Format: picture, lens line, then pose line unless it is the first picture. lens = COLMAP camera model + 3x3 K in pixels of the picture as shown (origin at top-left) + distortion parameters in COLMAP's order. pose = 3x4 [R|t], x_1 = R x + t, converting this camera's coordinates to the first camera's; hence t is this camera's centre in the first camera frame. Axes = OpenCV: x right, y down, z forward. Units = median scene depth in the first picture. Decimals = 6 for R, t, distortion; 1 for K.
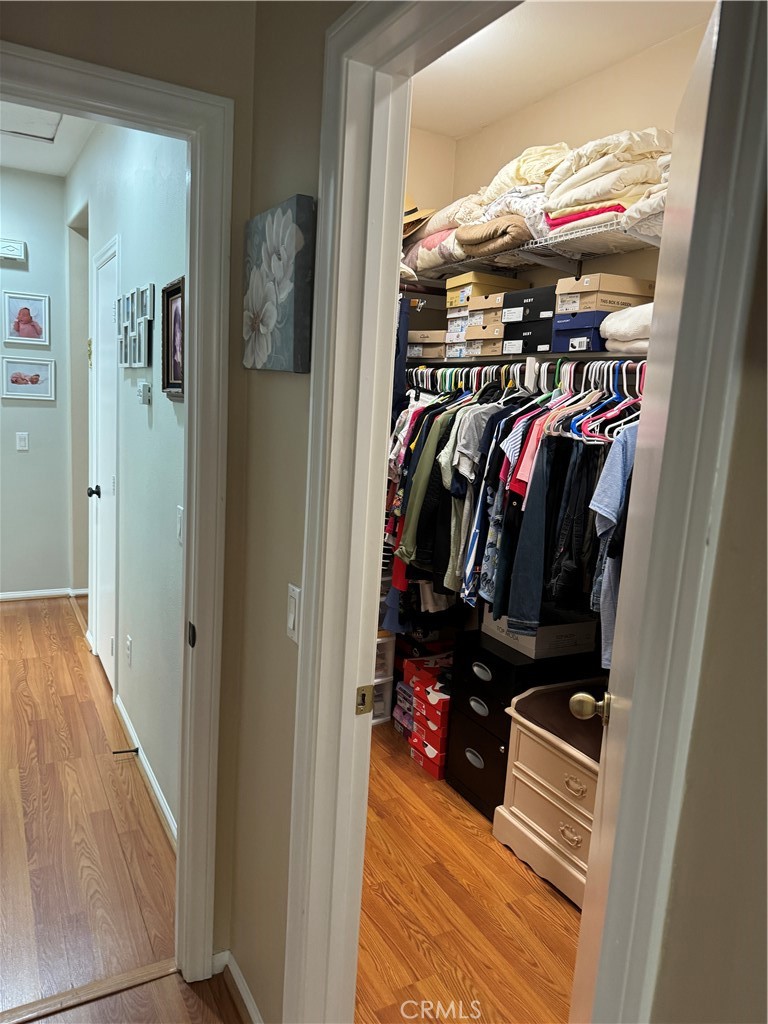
lens RADIAL K [[727.8, 0, 374.8], [0, 727.8, 516.7], [0, 0, 1]] dist [0.054748, -0.058174]
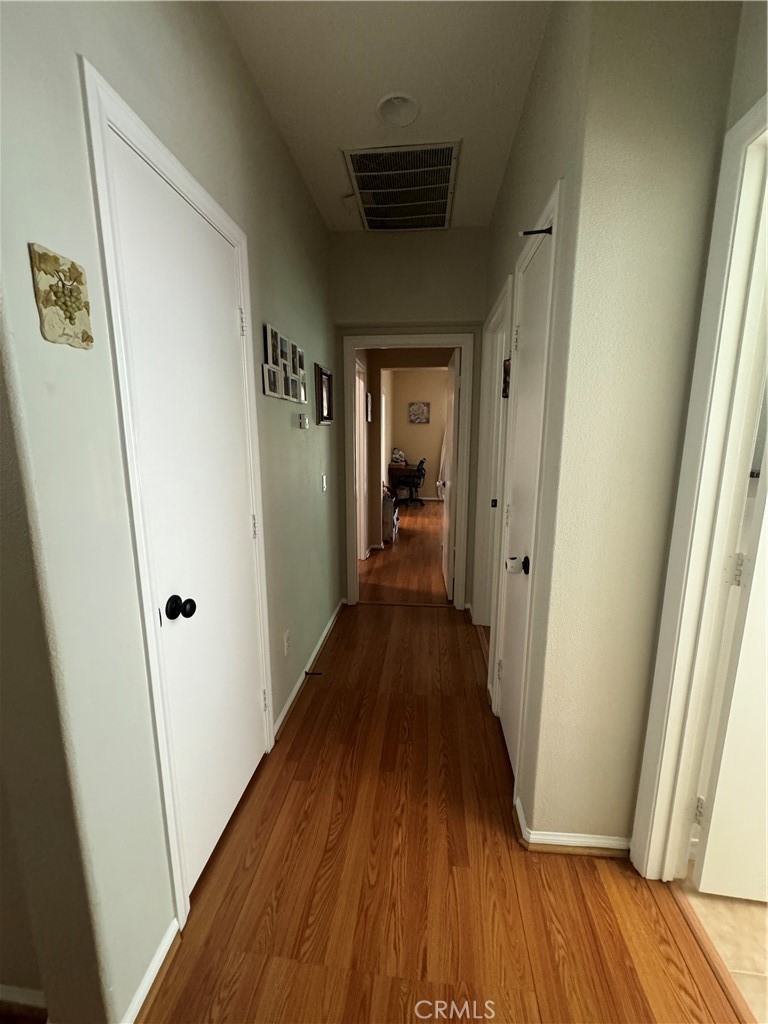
lens RADIAL K [[413.2, 0, 382.8], [0, 413.2, 512.6], [0, 0, 1]] dist [-0.005212, 0.001061]
pose [[-0.826376, -0.168156, 0.537426, -0.979188], [0.035543, 0.936895, 0.347799, -0.297107], [-0.561996, 0.306514, -0.768251, 1.700657]]
